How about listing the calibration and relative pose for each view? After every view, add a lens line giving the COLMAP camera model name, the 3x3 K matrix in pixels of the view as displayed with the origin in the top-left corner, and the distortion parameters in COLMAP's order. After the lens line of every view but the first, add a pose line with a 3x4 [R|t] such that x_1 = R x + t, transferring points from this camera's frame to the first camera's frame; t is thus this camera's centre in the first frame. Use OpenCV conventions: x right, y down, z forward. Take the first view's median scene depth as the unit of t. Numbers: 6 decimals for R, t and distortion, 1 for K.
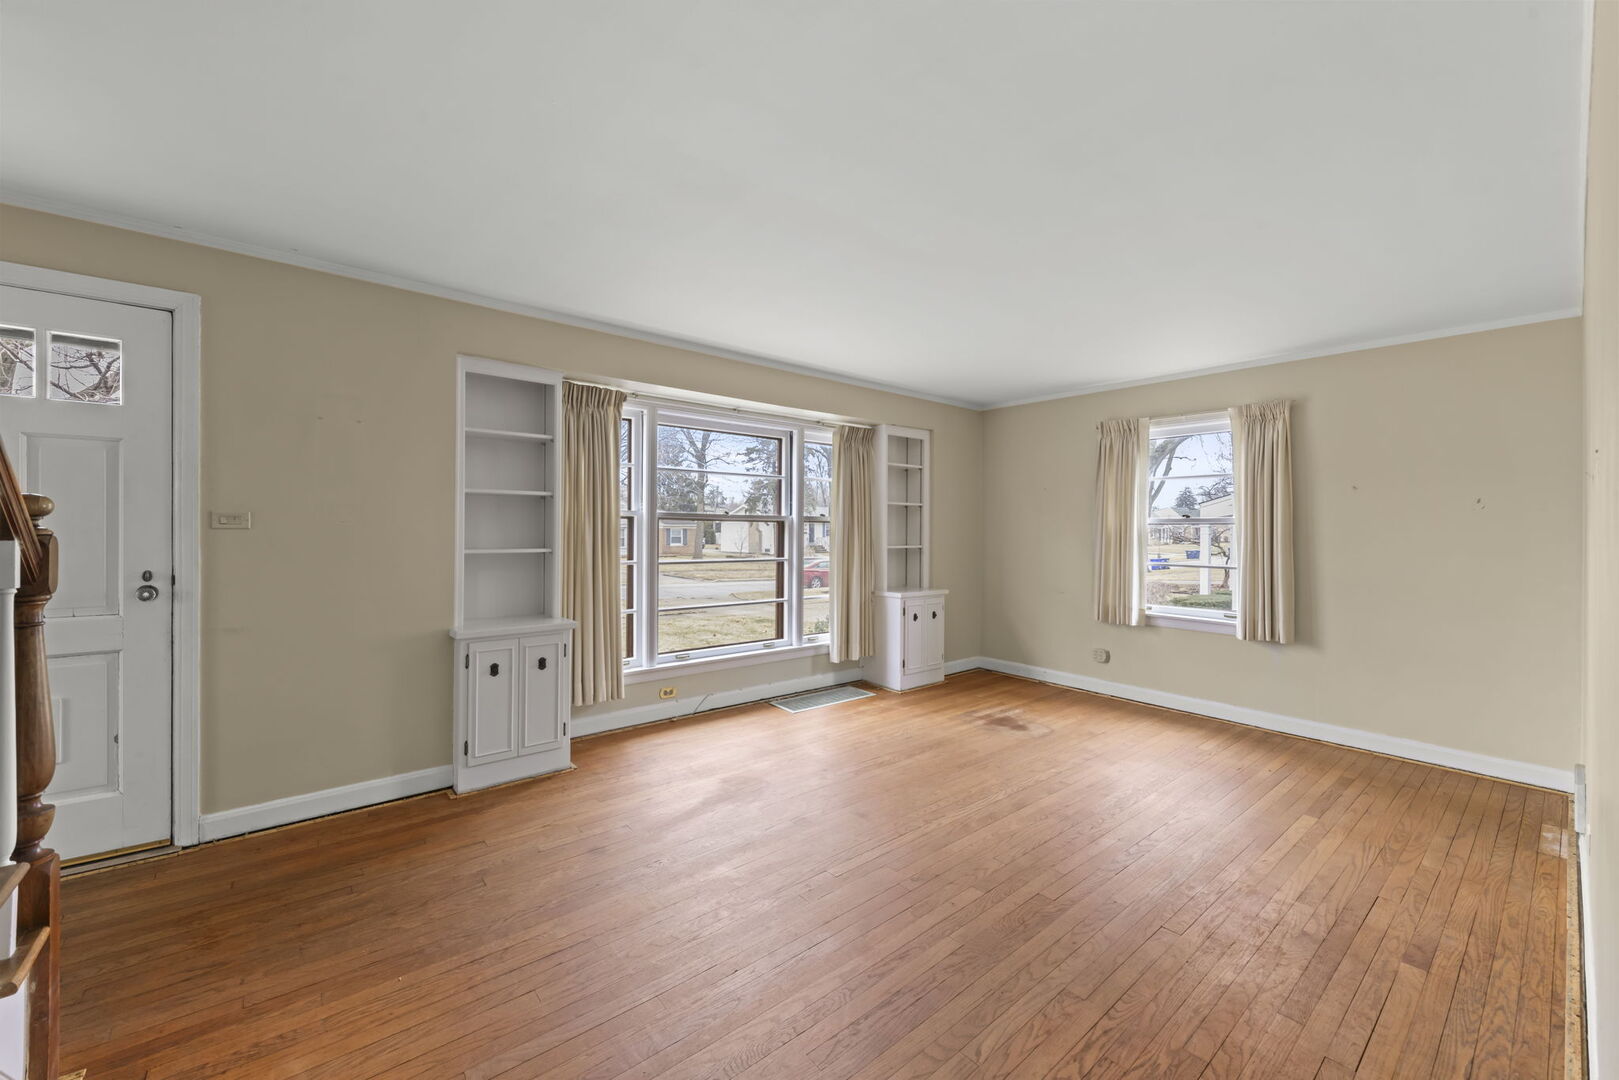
lens RADIAL K [[647.5, 0, 809.5], [0, 647.5, 540.0], [0, 0, 1]] dist [0.014006, -0.008792]
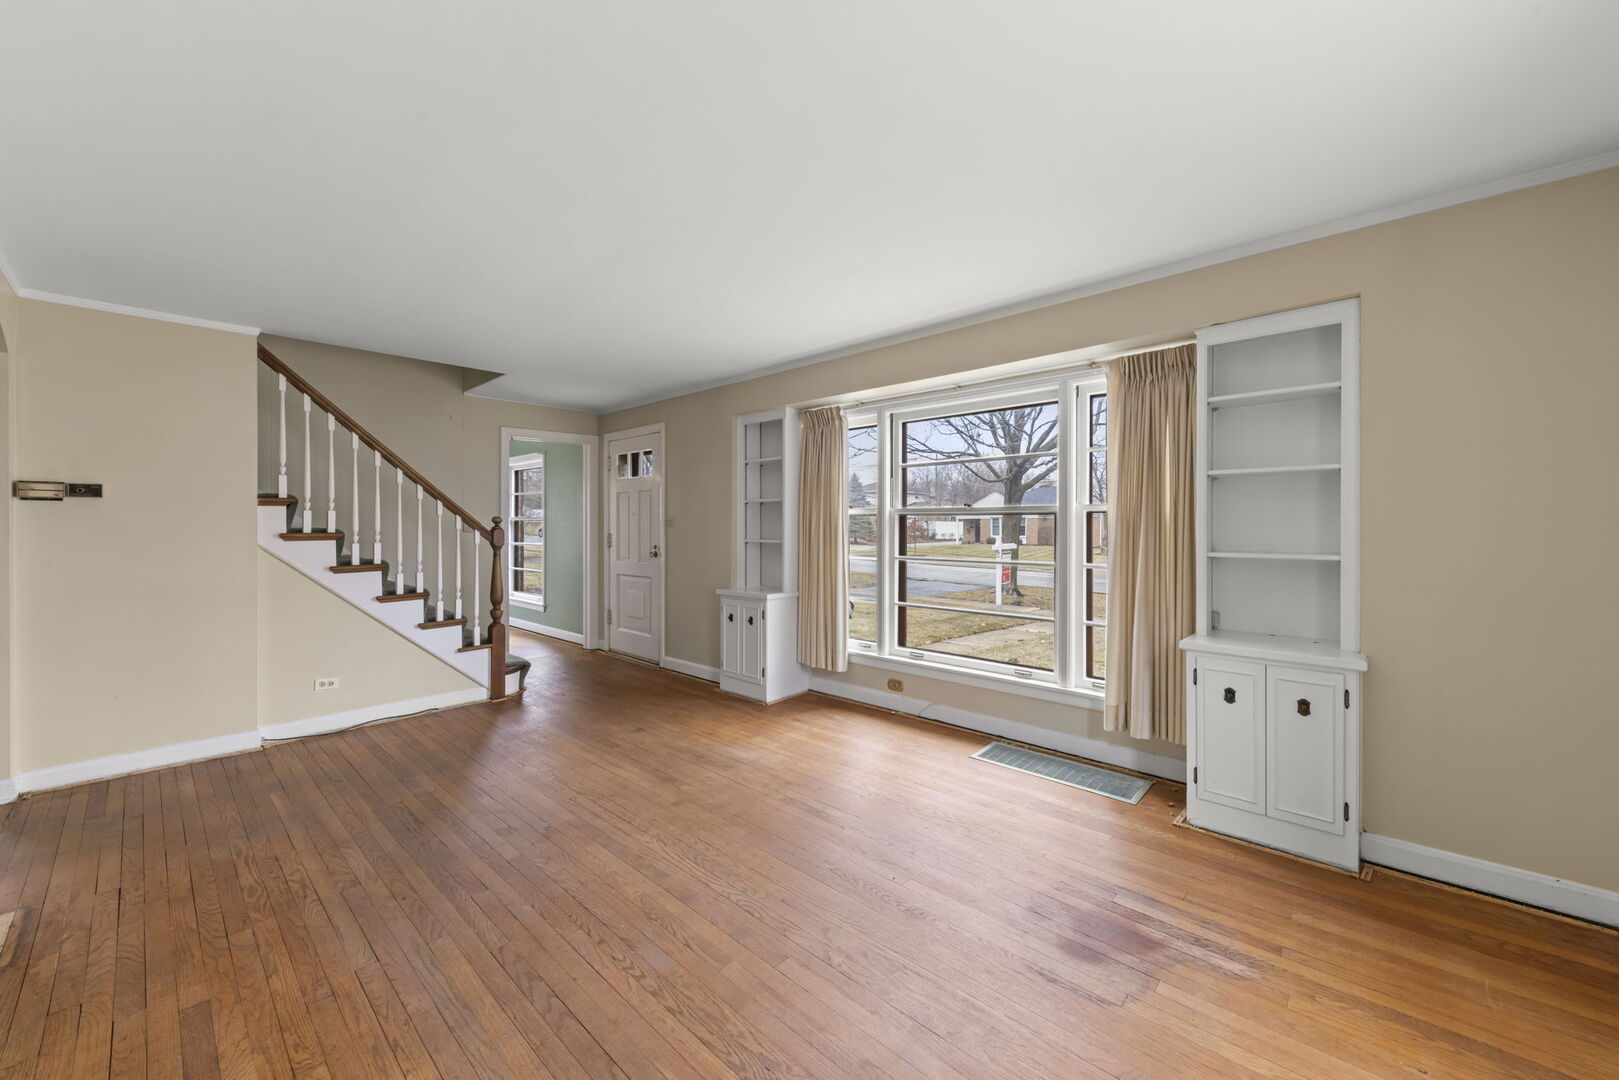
lens RADIAL K [[621.6, 0, 799.0], [0, 621.6, 529.1], [0, 0, 1]] dist [0.017102, -0.005373]
pose [[0.105690, 0.001220, -0.994398, 0.733867], [-0.009209, 0.999958, 0.000248, -0.008158], [0.994357, 0.009131, 0.105697, 0.738053]]
